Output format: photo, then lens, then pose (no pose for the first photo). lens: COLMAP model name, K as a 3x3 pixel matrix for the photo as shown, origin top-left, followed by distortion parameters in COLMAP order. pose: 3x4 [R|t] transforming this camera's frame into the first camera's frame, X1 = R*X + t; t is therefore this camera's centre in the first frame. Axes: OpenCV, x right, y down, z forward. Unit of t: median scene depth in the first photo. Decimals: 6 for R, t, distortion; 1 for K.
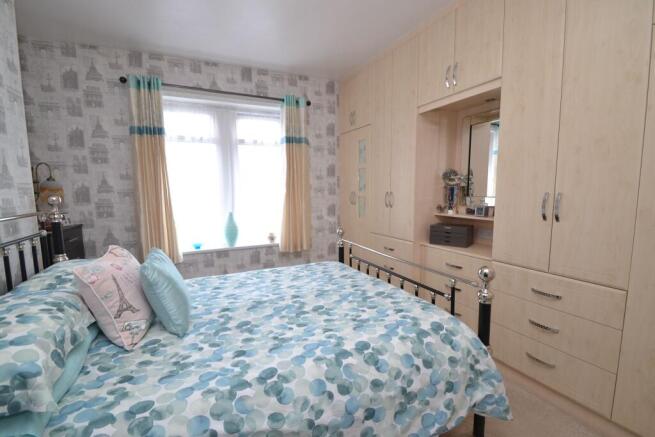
lens RADIAL K [[288.6, 0, 327.5], [0, 288.6, 222.0], [0, 0, 1]] dist [0.015908, -0.019043]
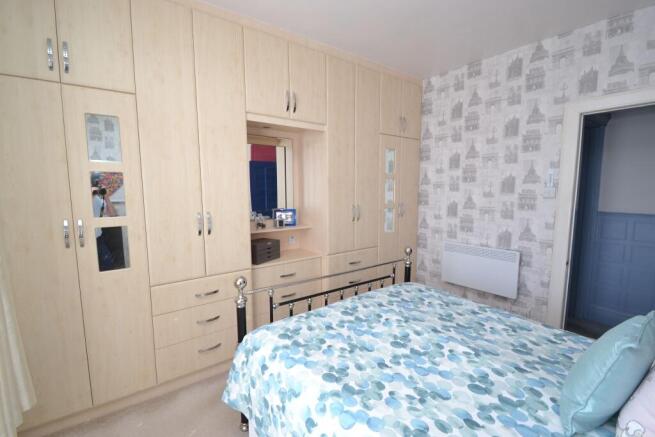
lens RADIAL K [[288.6, 0, 327.5], [0, 288.6, 222.0], [0, 0, 1]] dist [0.015908, -0.019043]
pose [[-0.192053, -0.094774, 0.976798, -1.425060], [0.114337, 0.986387, 0.118185, -0.240262], [-0.974701, 0.134382, -0.178603, 1.502173]]
